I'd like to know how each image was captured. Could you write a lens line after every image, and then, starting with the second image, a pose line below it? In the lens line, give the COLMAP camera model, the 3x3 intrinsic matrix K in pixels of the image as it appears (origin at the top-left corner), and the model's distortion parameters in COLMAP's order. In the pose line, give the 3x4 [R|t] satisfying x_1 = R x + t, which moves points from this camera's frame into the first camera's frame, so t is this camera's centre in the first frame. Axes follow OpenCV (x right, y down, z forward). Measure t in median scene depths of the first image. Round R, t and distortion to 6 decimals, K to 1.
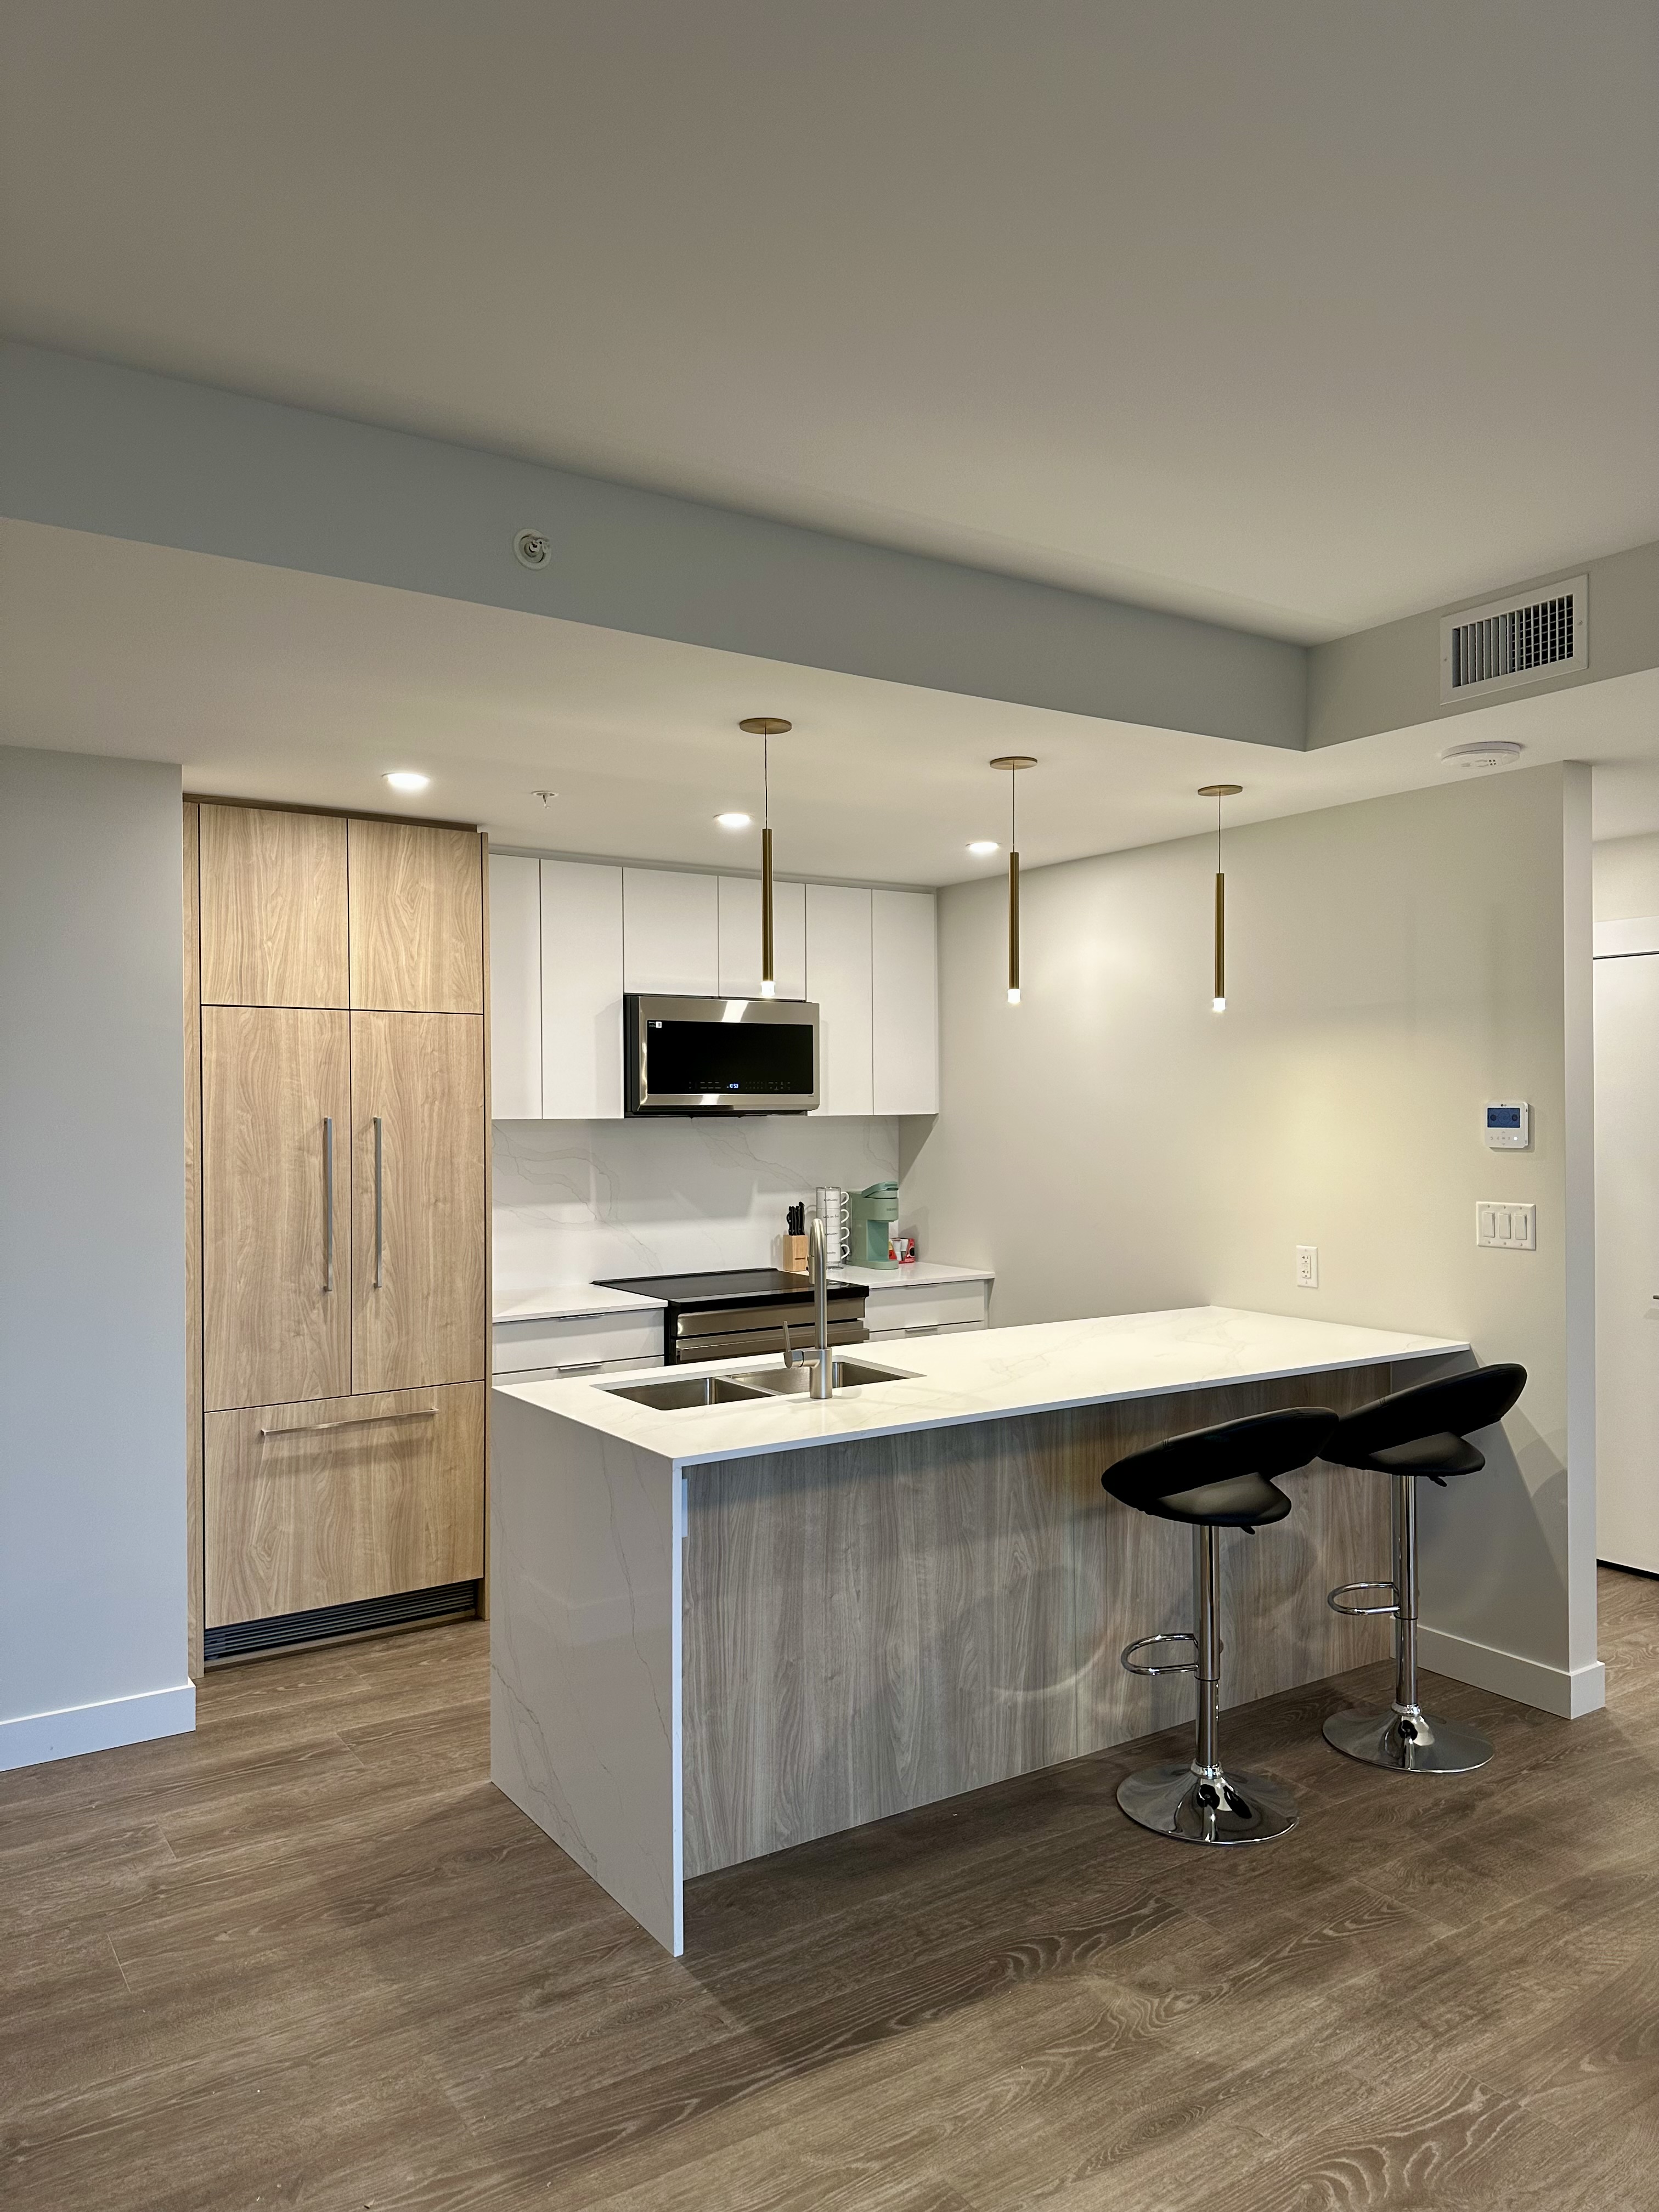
lens RADIAL K [[1549.5, 0, 829.0], [0, 1549.5, 1111.7], [0, 0, 1]] dist [0.012273, -0.008219]
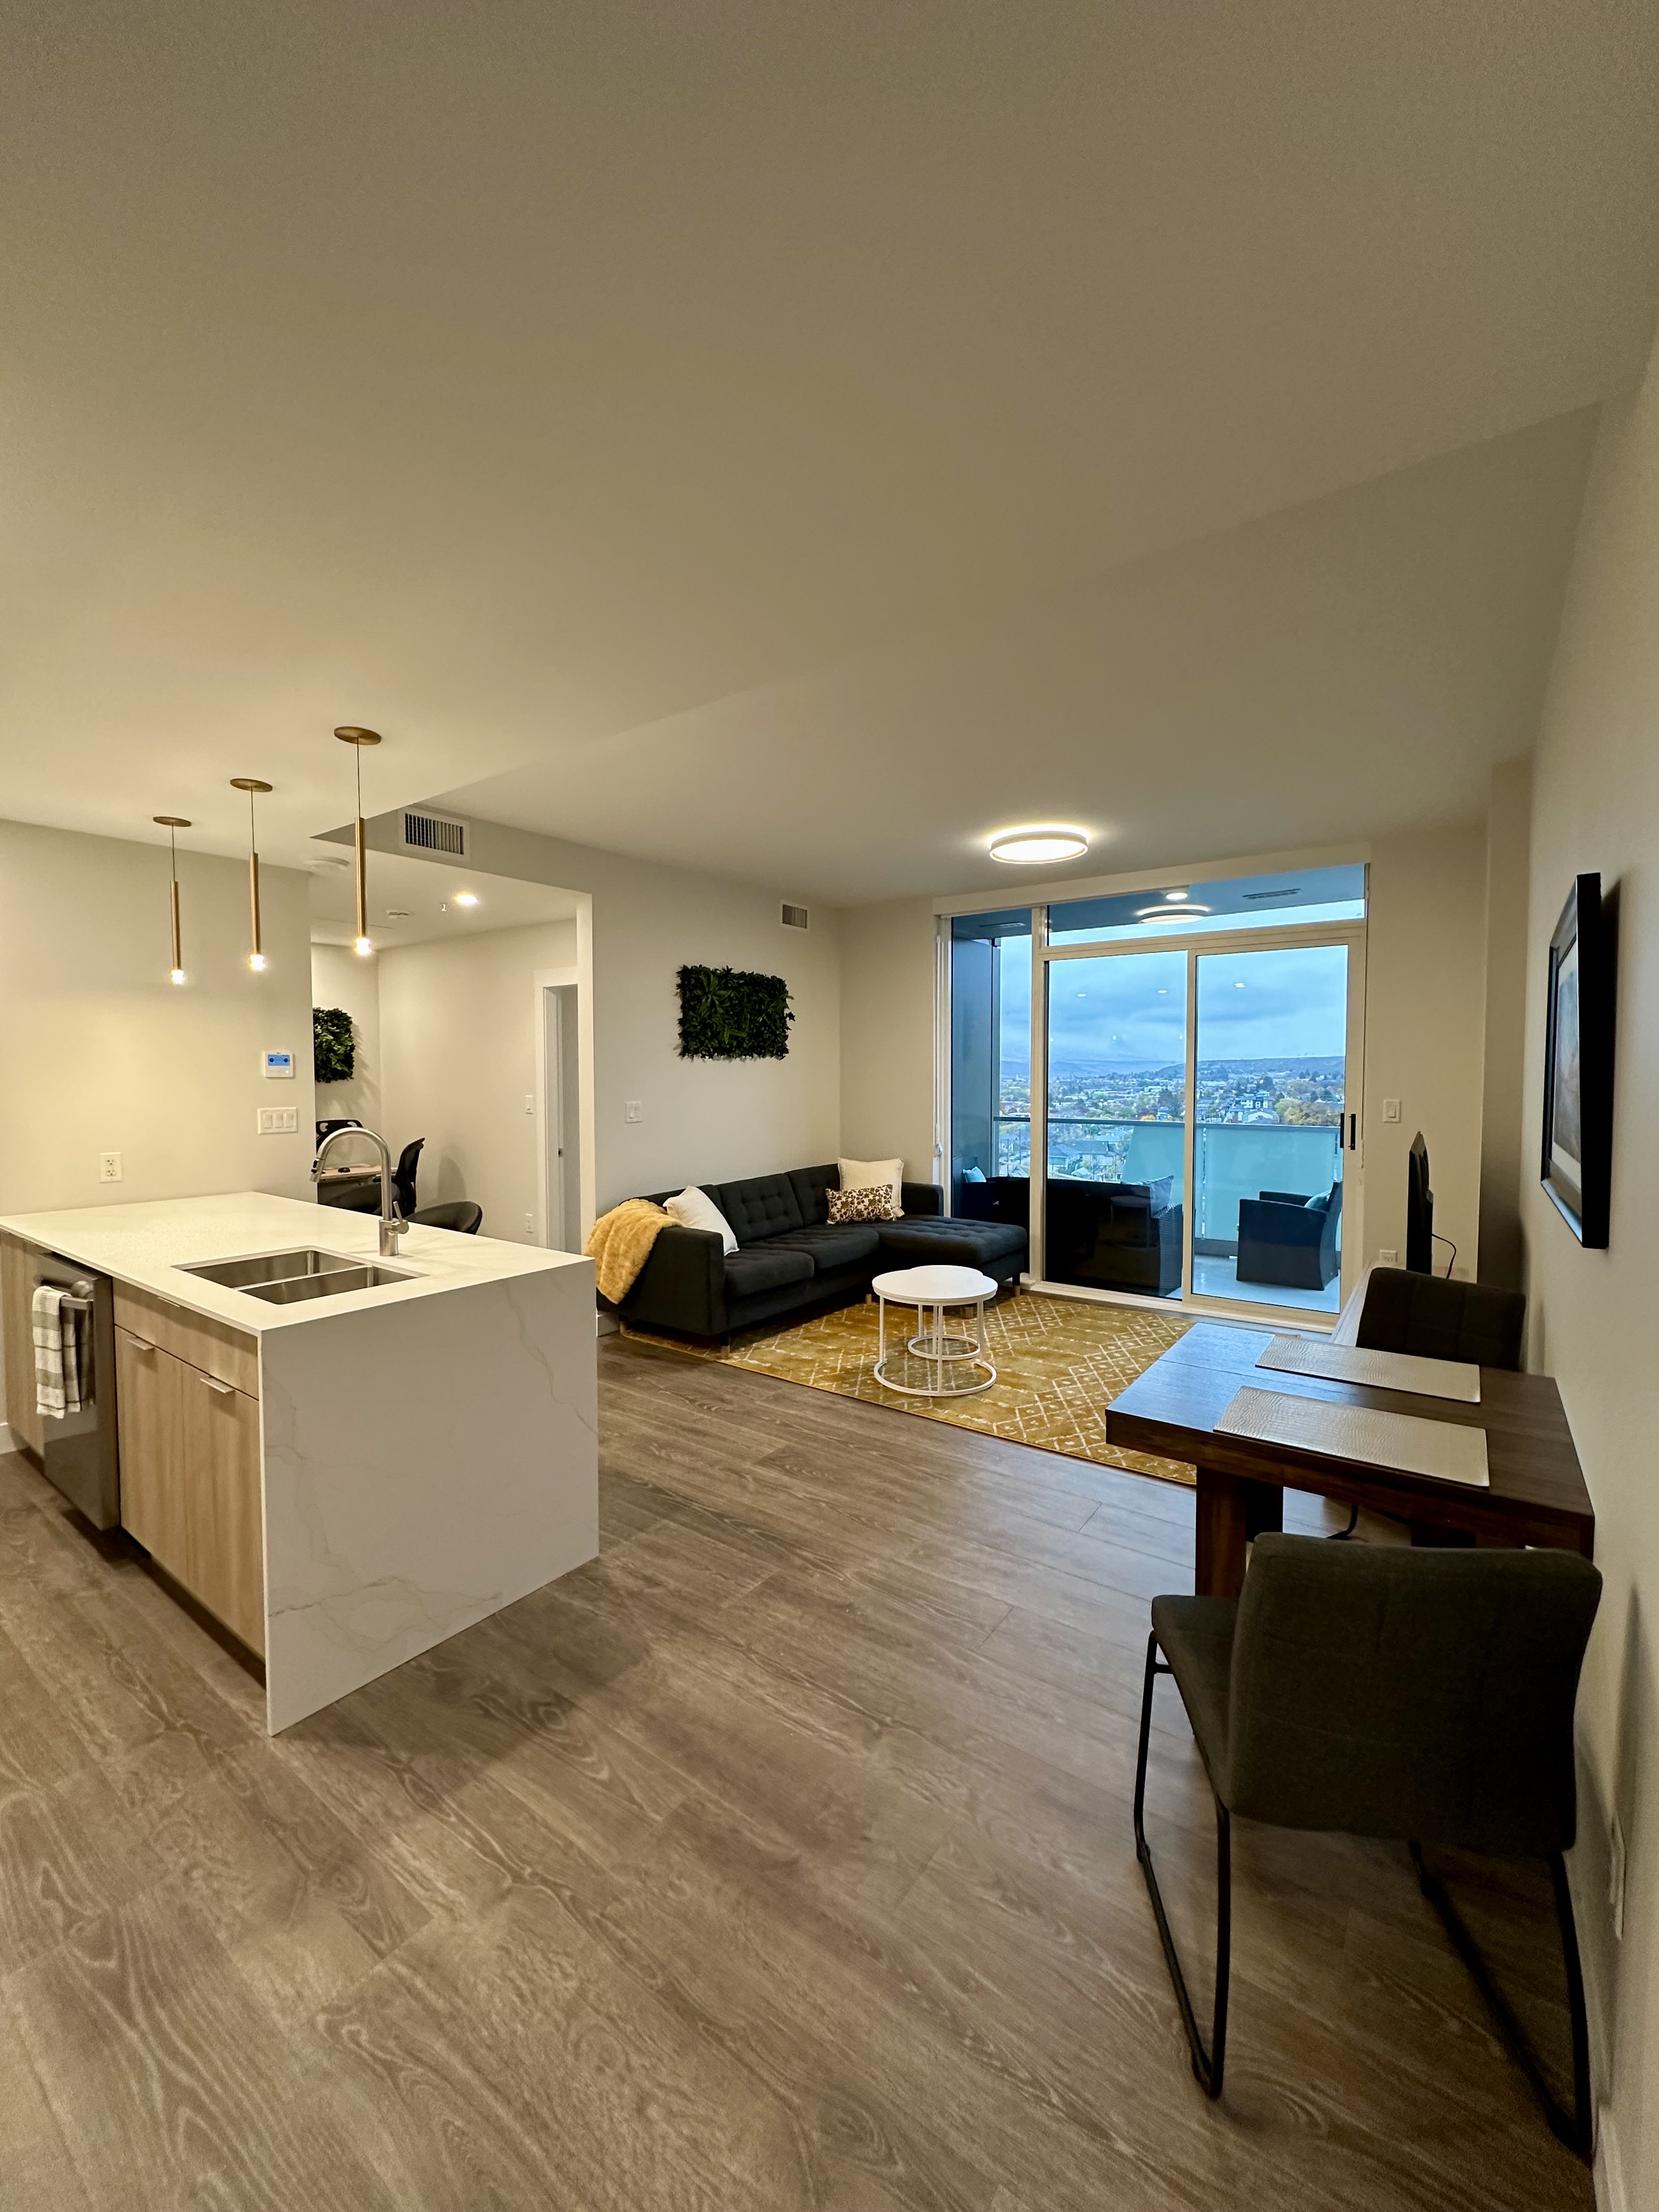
lens RADIAL K [[883.0, 0, 816.1], [0, 883.0, 1102.1], [0, 0, 1]] dist [-0.000575, 0.000650]
pose [[-0.334881, -0.023287, 0.941973, -0.753436], [0.010531, 0.999540, 0.028455, 0.030698], [-0.942202, 0.019449, -0.334481, 0.785330]]
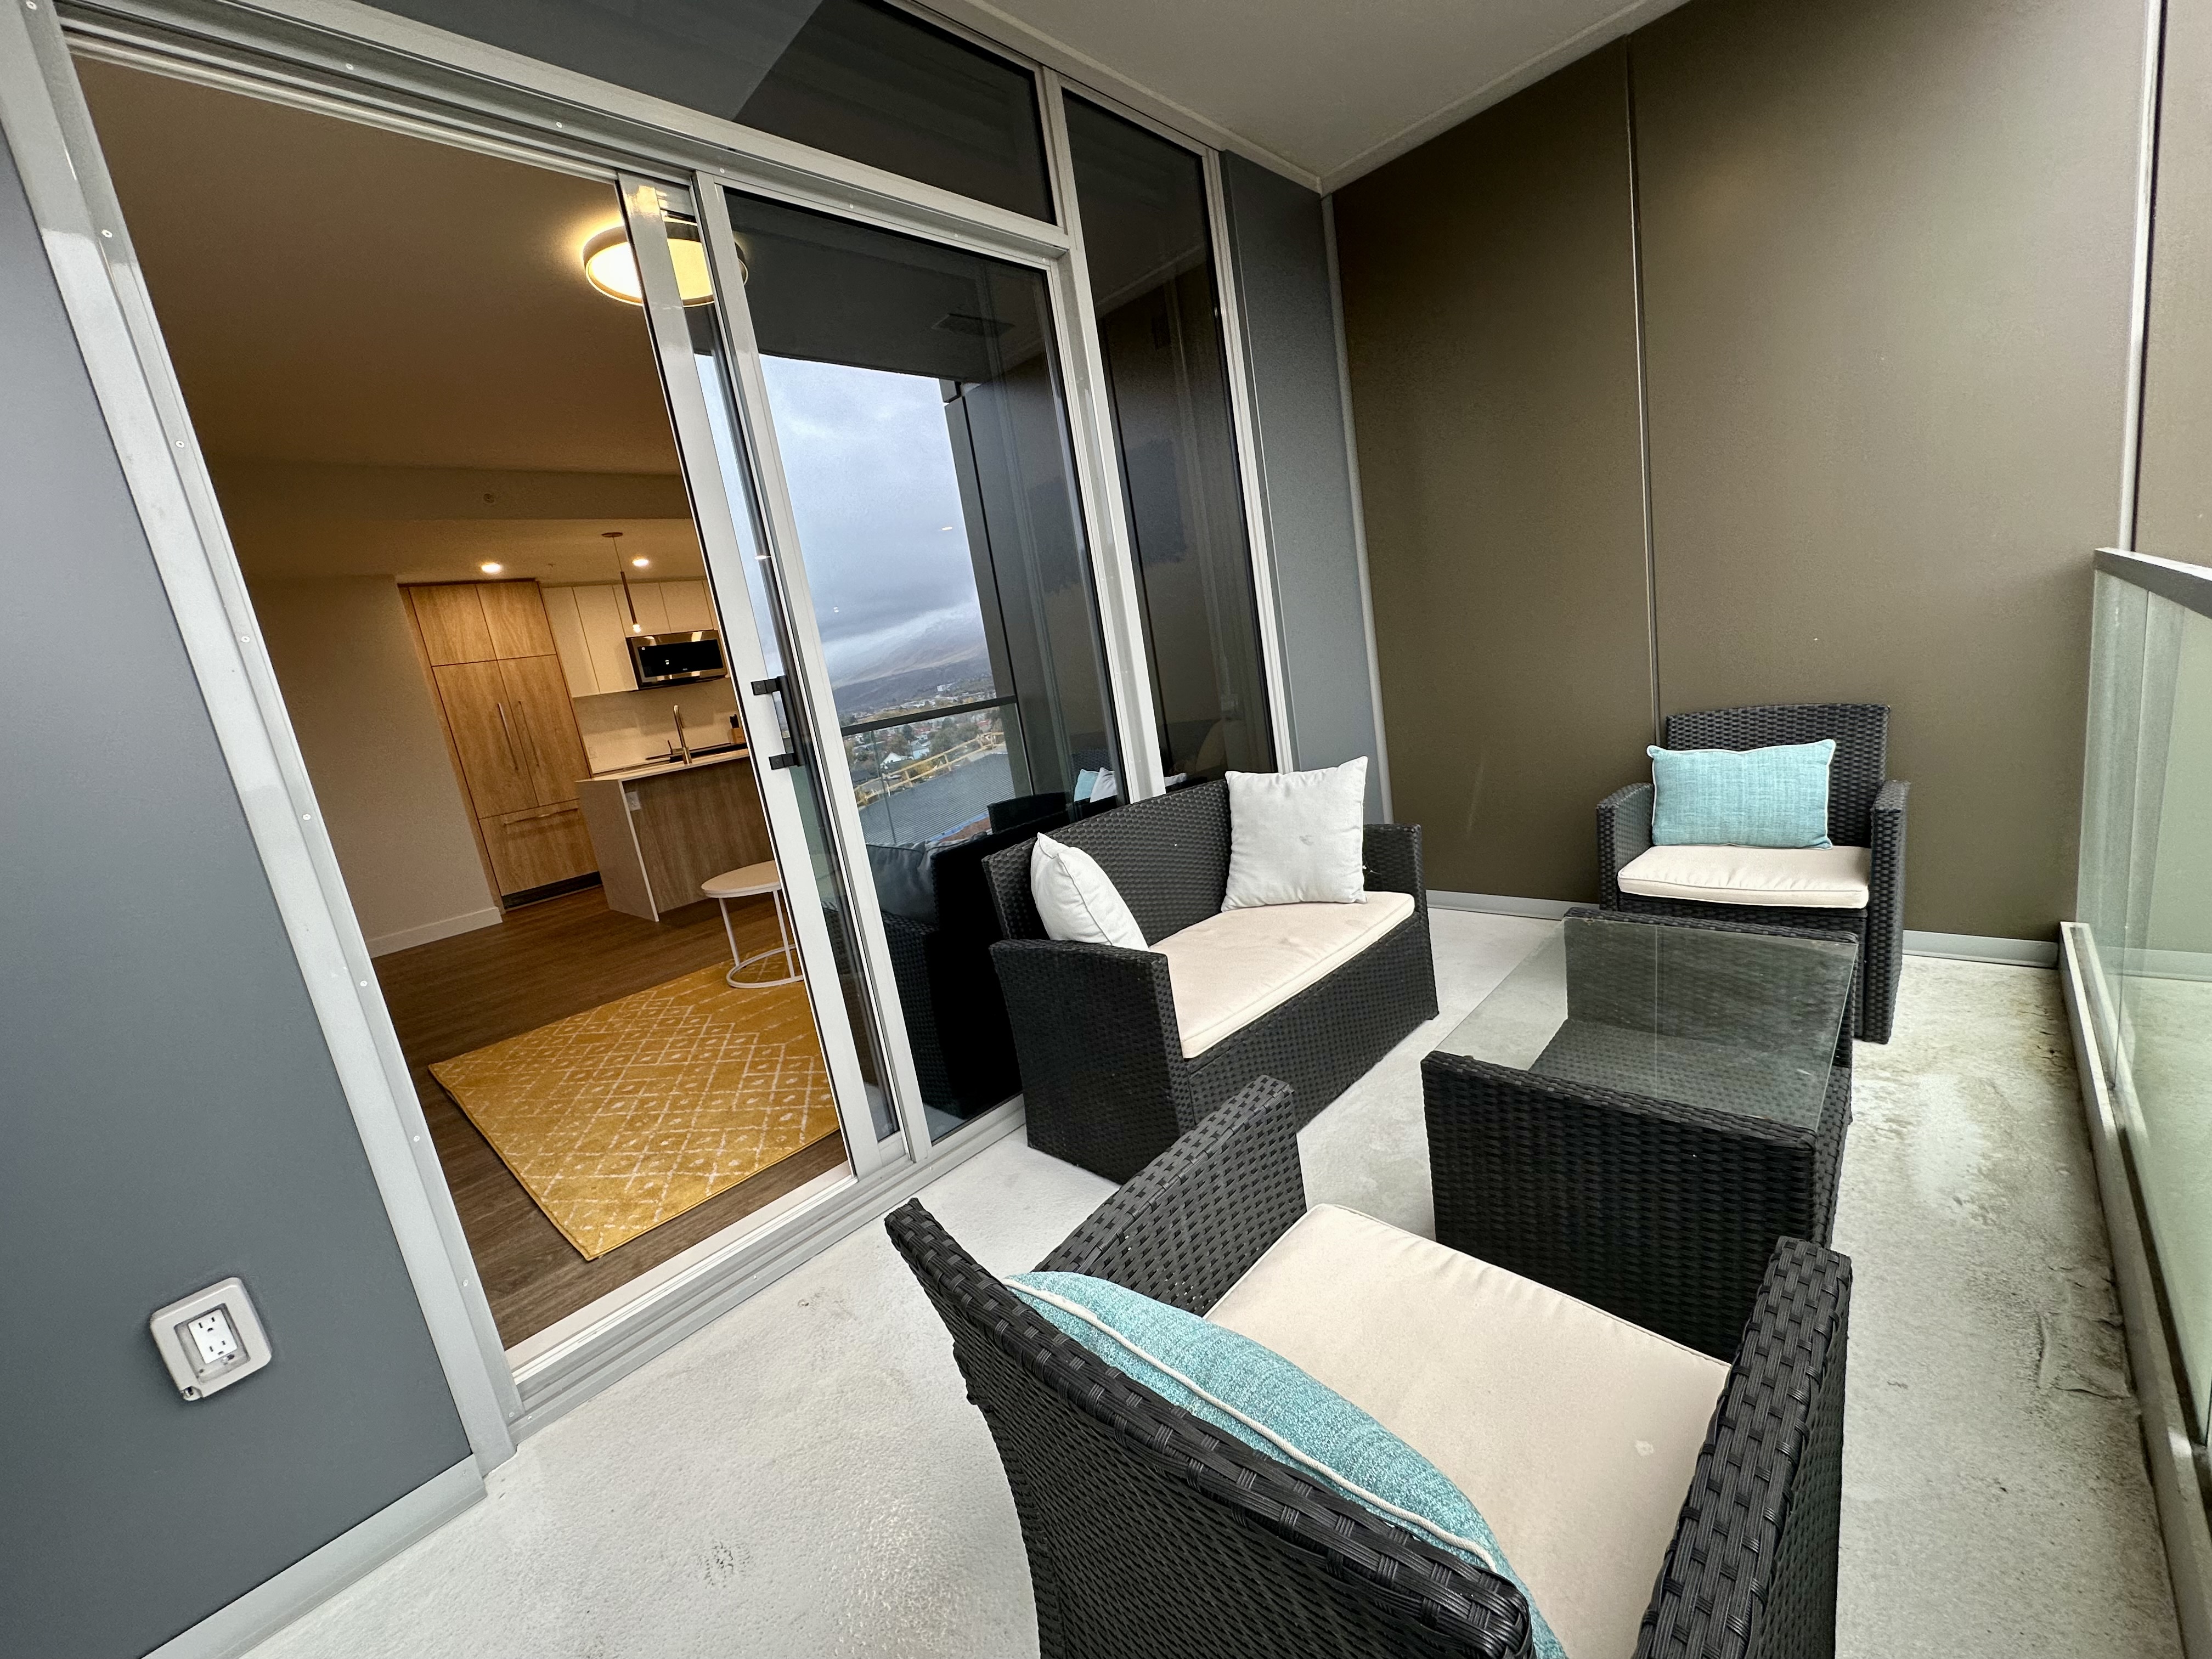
lens RADIAL K [[883.0, 0, 1093.9], [0, 883.0, 841.8], [0, 0, 1]] dist [-0.000575, 0.000650]
pose [[0.964421, -0.187221, 0.186658, 0.340682], [0.148594, 0.967837, 0.203005, 0.082114], [-0.218661, -0.168046, 0.961222, -0.726271]]
